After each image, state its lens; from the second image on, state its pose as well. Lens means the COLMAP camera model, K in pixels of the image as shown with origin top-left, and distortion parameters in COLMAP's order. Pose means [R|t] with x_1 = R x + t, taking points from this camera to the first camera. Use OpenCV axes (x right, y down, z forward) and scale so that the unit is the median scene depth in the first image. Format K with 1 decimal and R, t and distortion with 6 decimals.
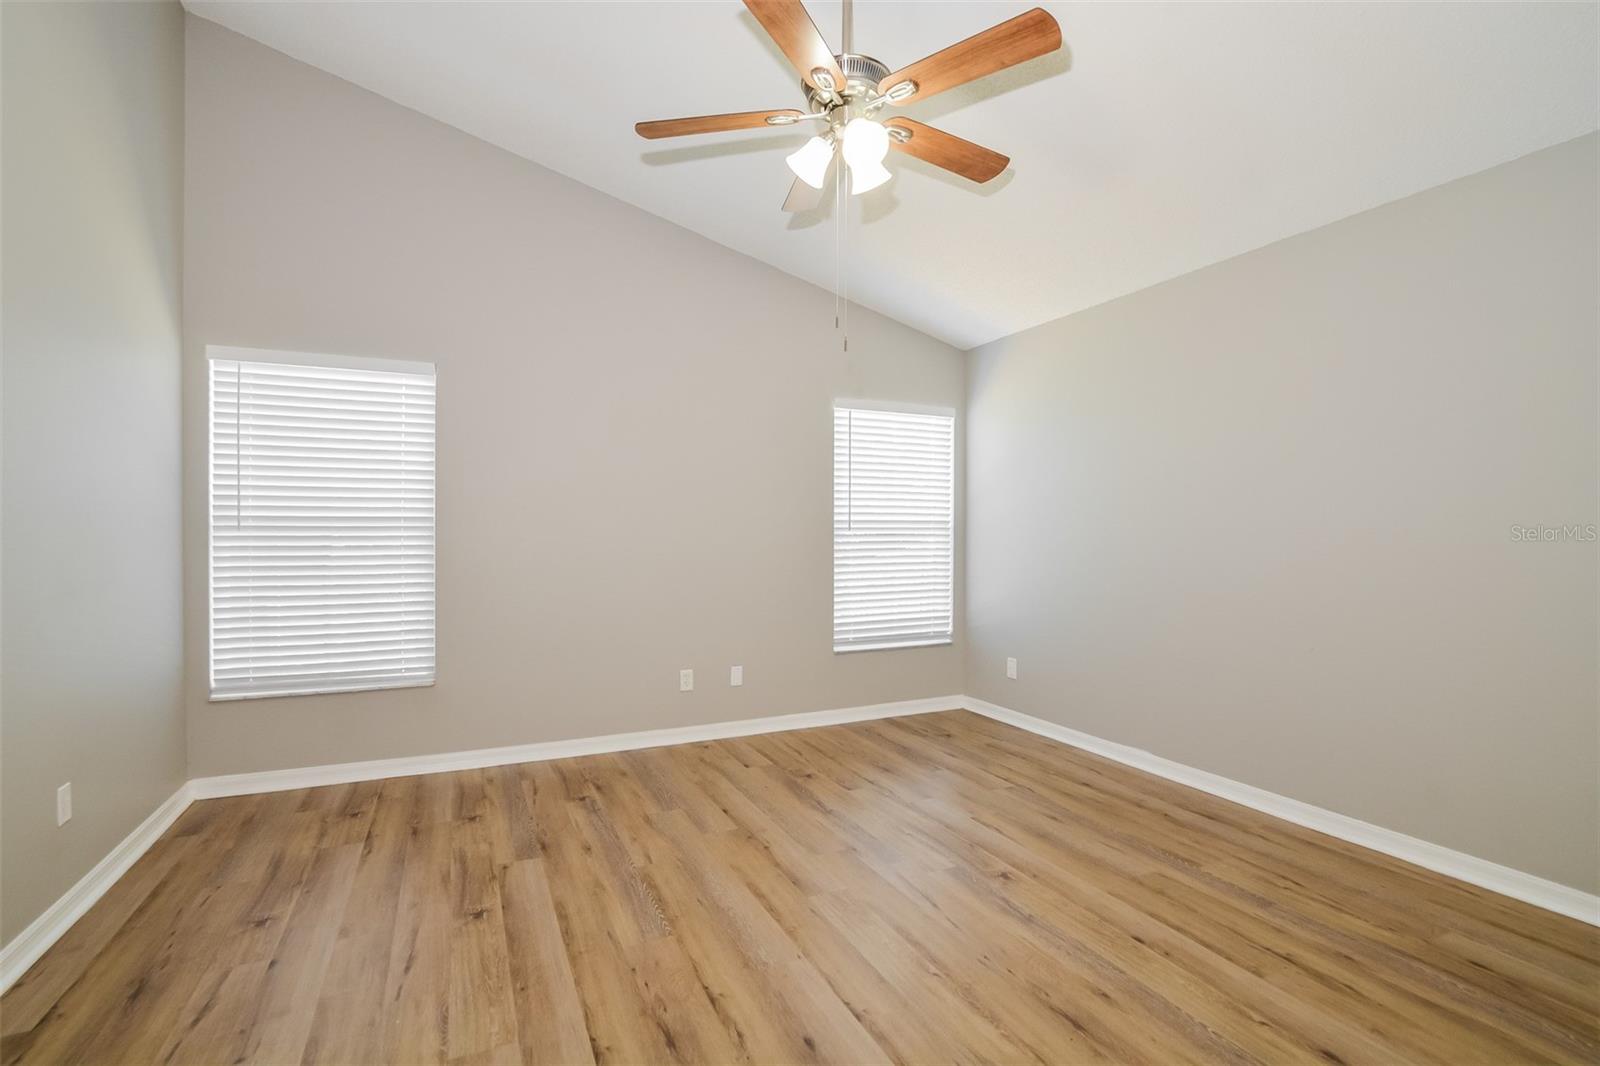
lens RADIAL K [[741.8, 0, 806.9], [0, 741.8, 533.4], [0, 0, 1]] dist [-0.030735, 0.009323]
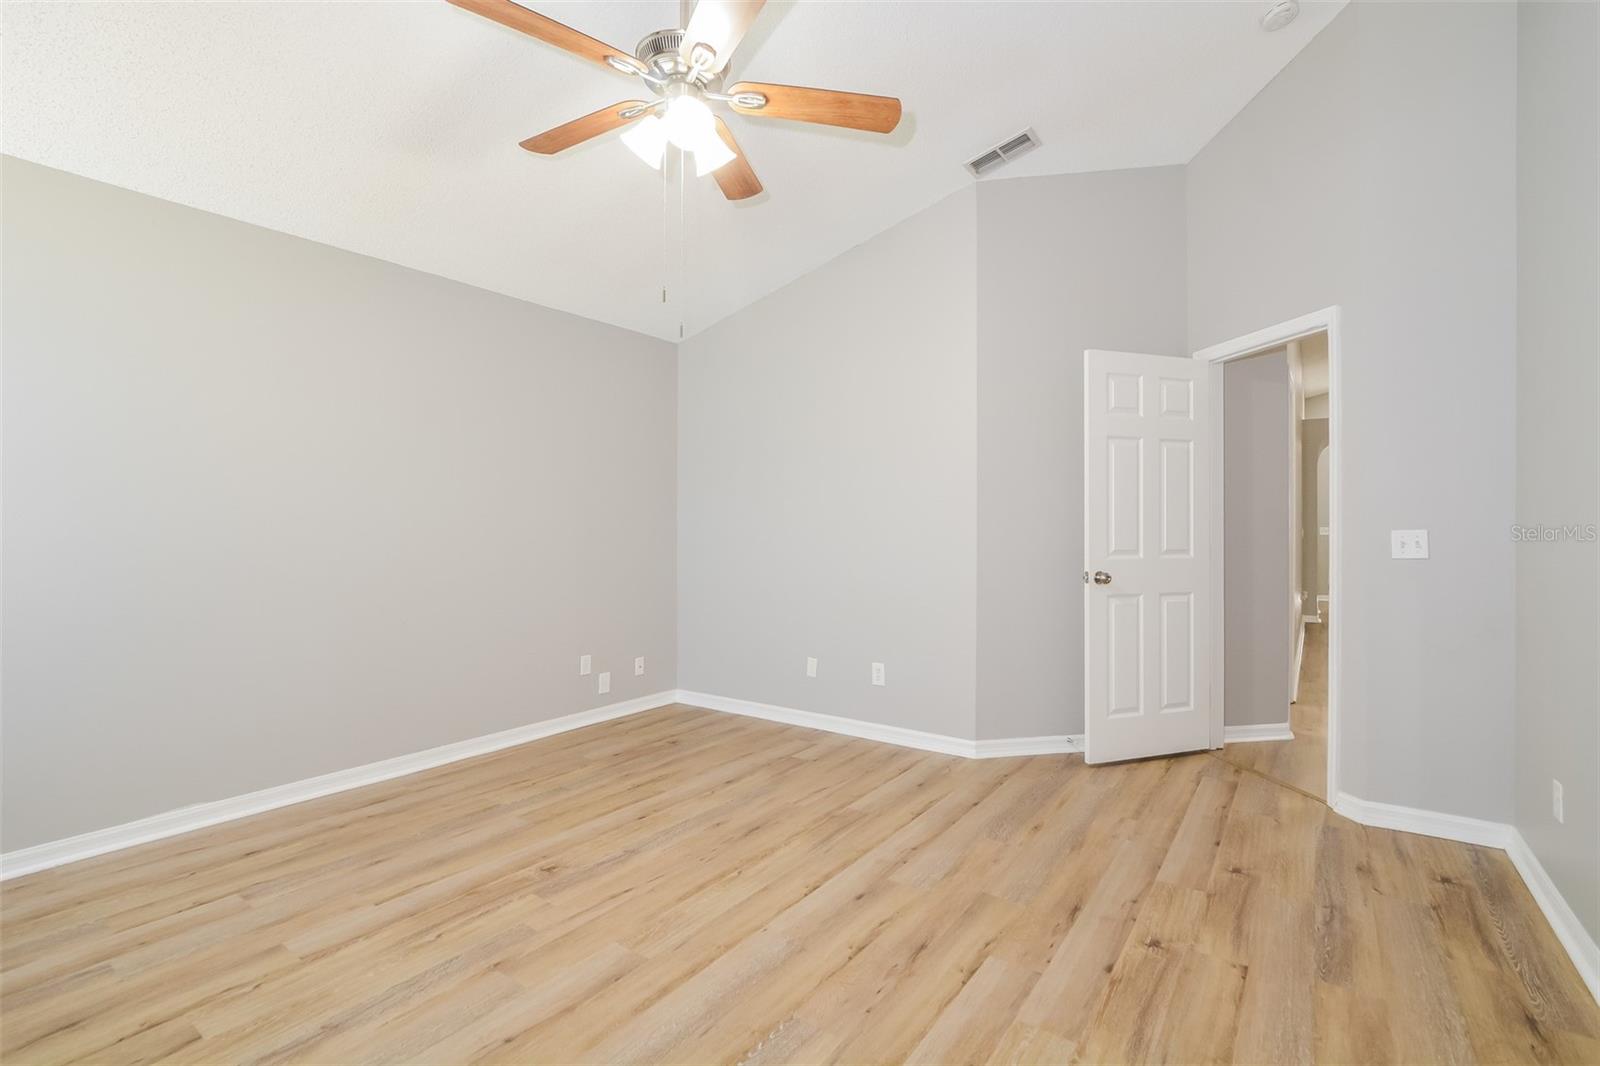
lens RADIAL K [[707.8, 0, 826.1], [0, 707.8, 541.1], [0, 0, 1]] dist [-0.013413, 0.008349]
pose [[-0.495678, -0.024089, 0.868172, -0.531855], [-0.001764, 0.999641, 0.026729, -0.005620], [-0.868505, 0.011717, -0.495542, 0.820305]]
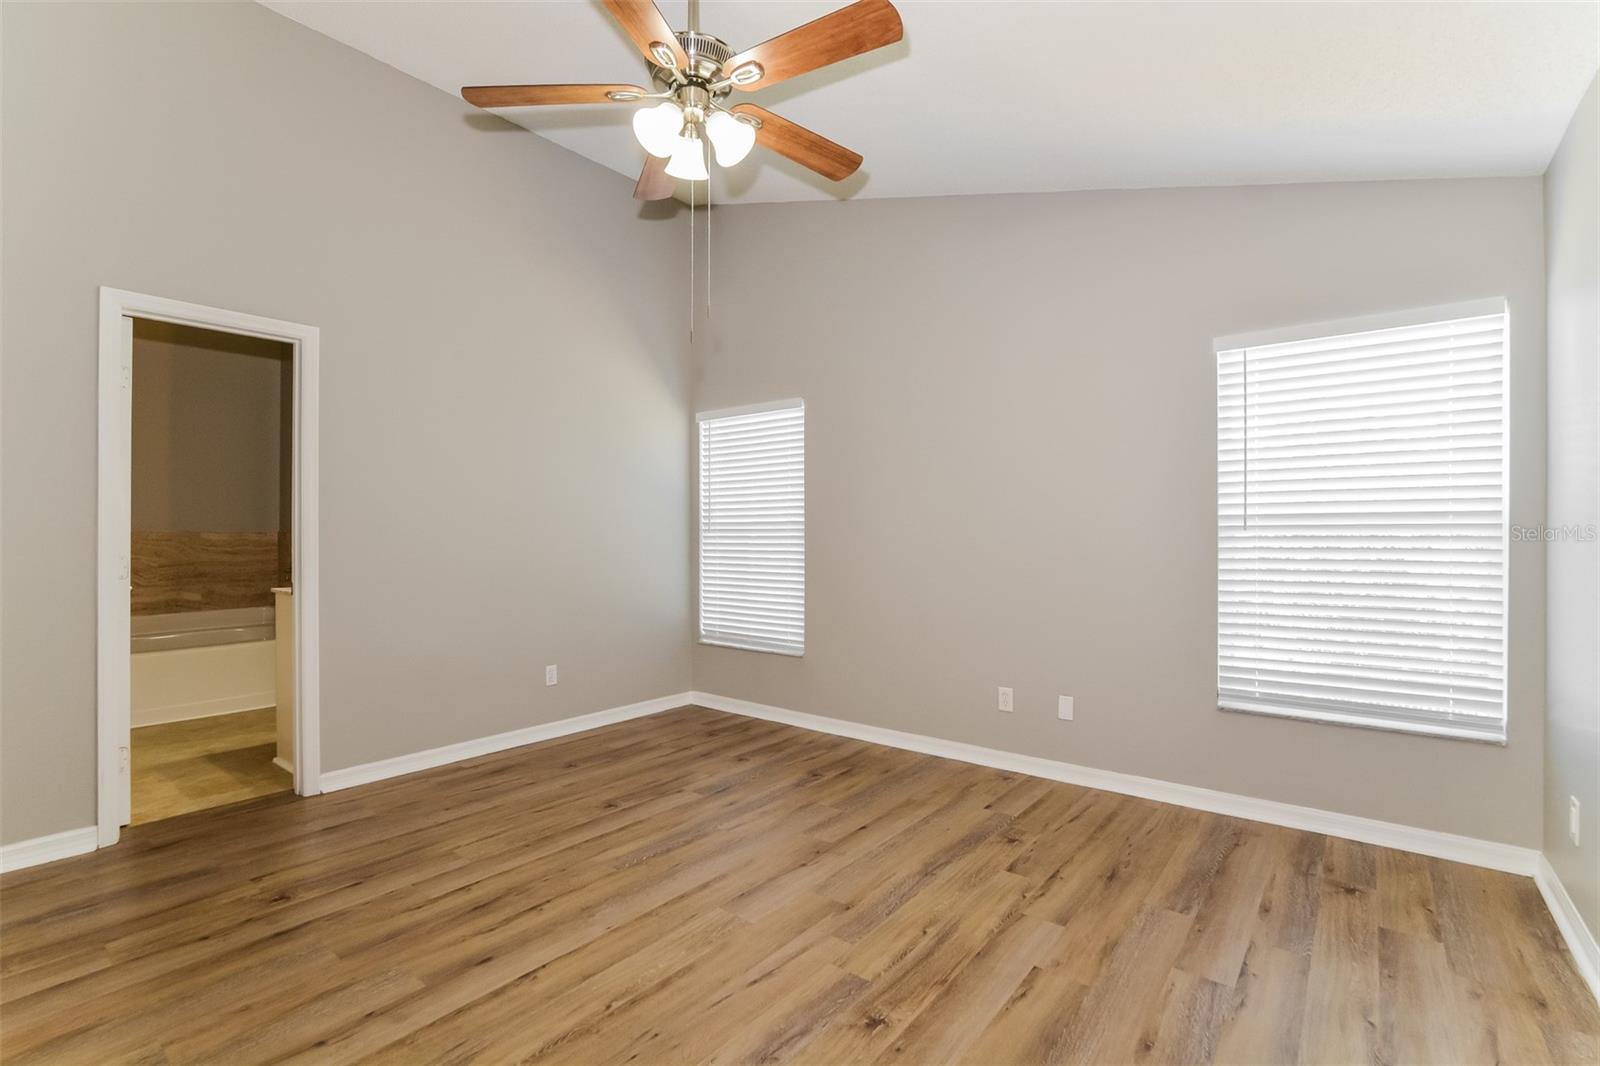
lens RADIAL K [[741.8, 0, 806.9], [0, 741.8, 533.4], [0, 0, 1]] dist [-0.030735, 0.009323]
pose [[0.437580, -0.001193, -0.899179, 0.617936], [-0.000694, 0.999998, -0.001664, 0.000425], [0.899179, 0.001353, 0.437578, 0.458615]]
